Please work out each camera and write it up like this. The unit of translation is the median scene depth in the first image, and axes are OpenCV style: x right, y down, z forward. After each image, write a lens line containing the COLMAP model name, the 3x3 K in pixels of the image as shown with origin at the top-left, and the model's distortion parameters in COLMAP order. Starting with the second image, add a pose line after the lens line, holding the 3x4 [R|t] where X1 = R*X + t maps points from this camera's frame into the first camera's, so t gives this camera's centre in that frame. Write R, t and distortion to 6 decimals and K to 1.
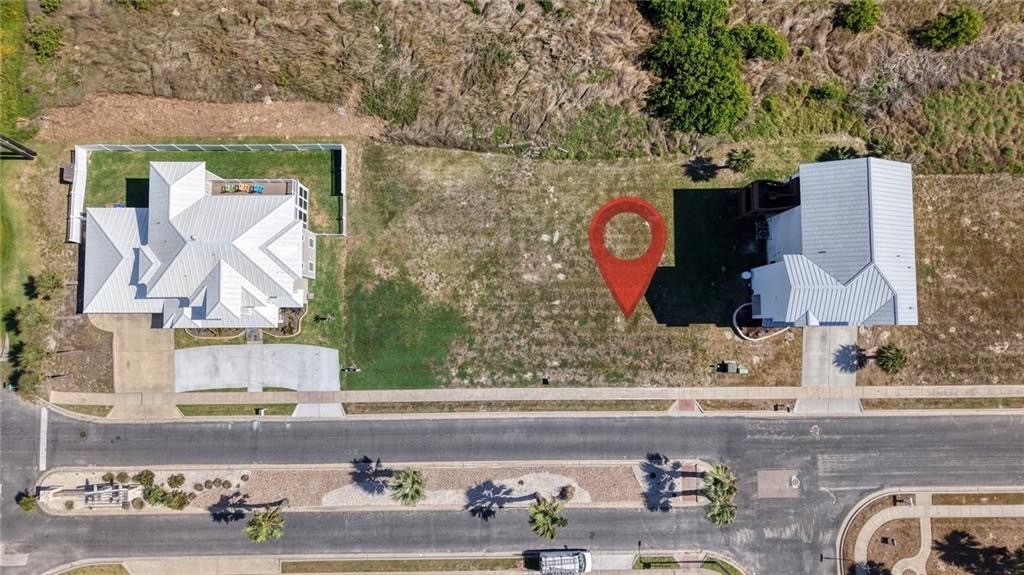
lens RADIAL K [[681.9, 0, 512.0], [0, 681.9, 287.5], [0, 0, 1]] dist [0.037680, -0.039468]
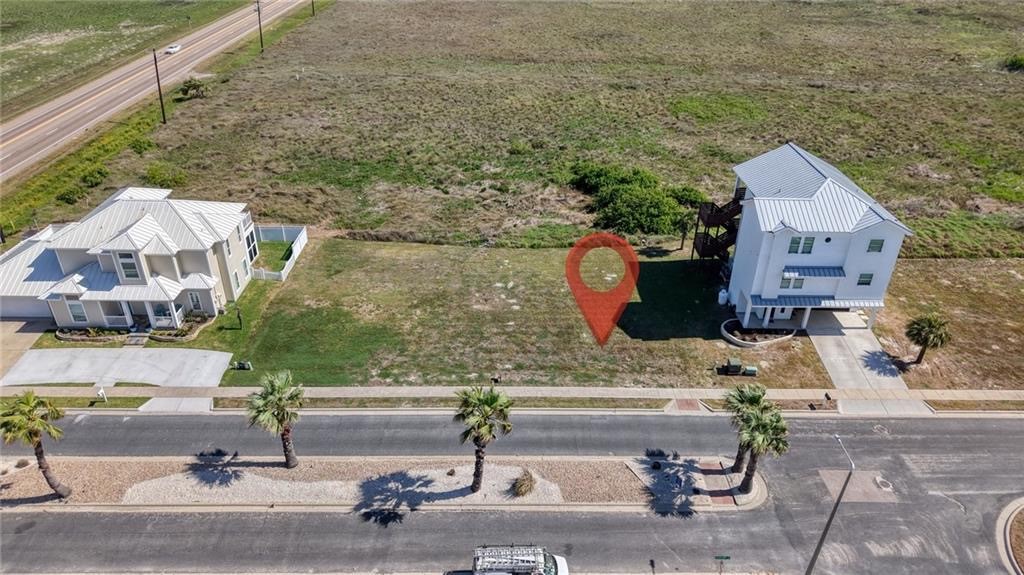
lens RADIAL K [[681.9, 0, 512.0], [0, 681.9, 287.5], [0, 0, 1]] dist [0.037680, -0.039468]
pose [[0.999995, 0.001982, -0.002639, 0.070461], [-0.003294, 0.549812, -0.835282, 0.712100], [-0.000205, 0.835286, 0.549816, 0.498495]]
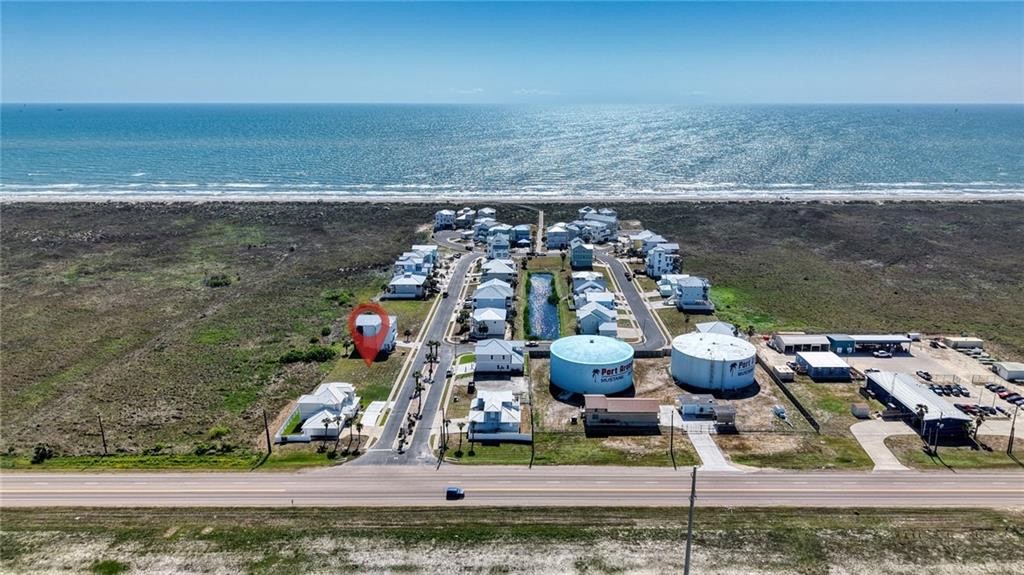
lens RADIAL K [[681.9, 0, 512.0], [0, 681.9, 287.5], [0, 0, 1]] dist [0.037680, -0.039468]
pose [[0.033998, -0.274958, 0.960855, -2.995023], [0.997848, 0.063273, -0.017201, 0.723935], [-0.056067, 0.959372, 0.276518, -0.351065]]
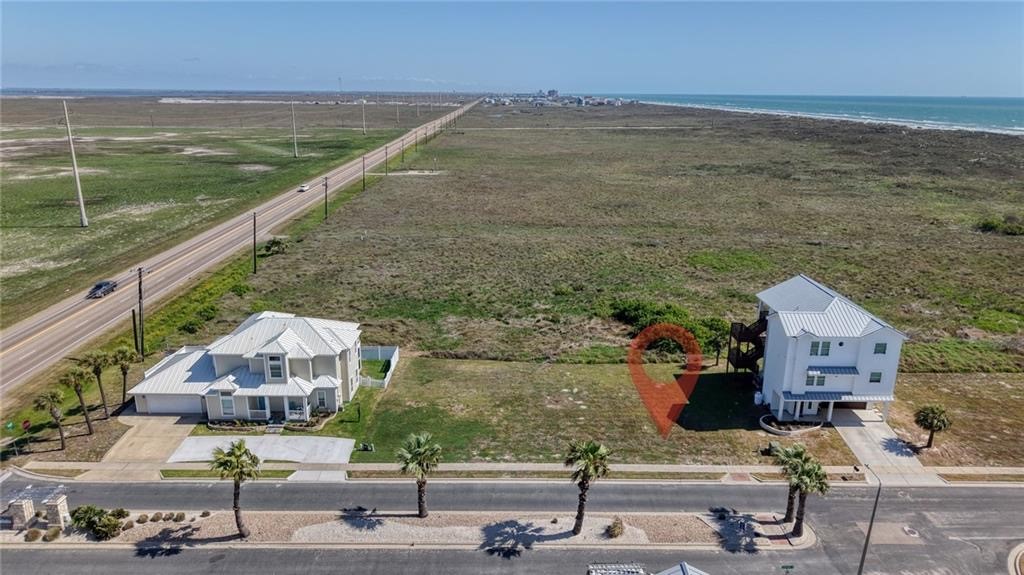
lens RADIAL K [[681.9, 0, 512.0], [0, 681.9, 287.5], [0, 0, 1]] dist [0.037680, -0.039468]
pose [[0.999936, -0.001047, -0.011261, -0.025119], [-0.010275, 0.331954, -0.943240, 0.919777], [0.004725, 0.943295, 0.331922, 0.483050]]
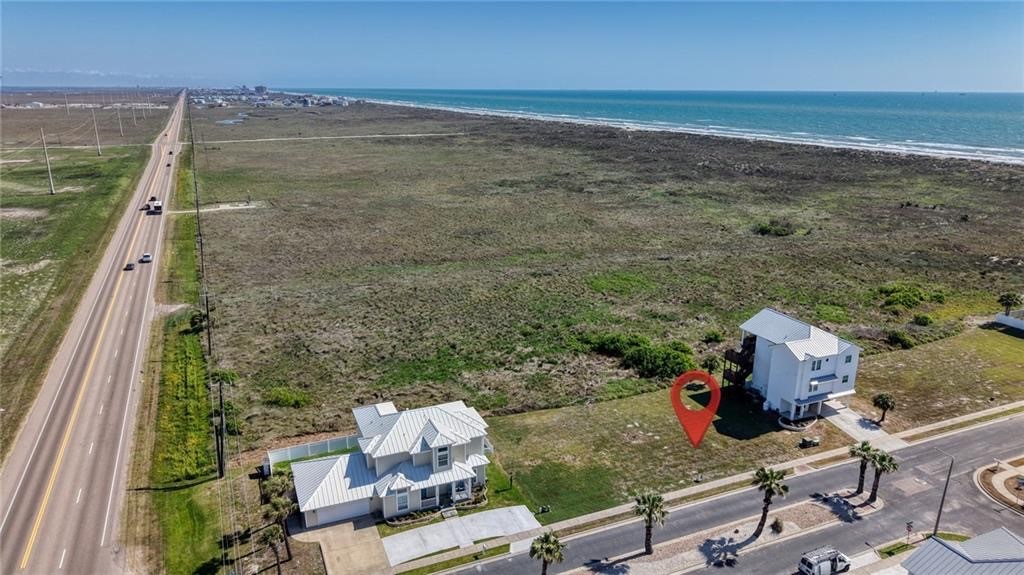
lens RADIAL K [[681.9, 0, 512.0], [0, 681.9, 287.5], [0, 0, 1]] dist [0.037680, -0.039468]
pose [[0.923650, -0.115266, 0.365492, -0.640175], [0.382904, 0.317327, -0.867576, 0.938149], [-0.015979, 0.941285, 0.337235, 0.290315]]
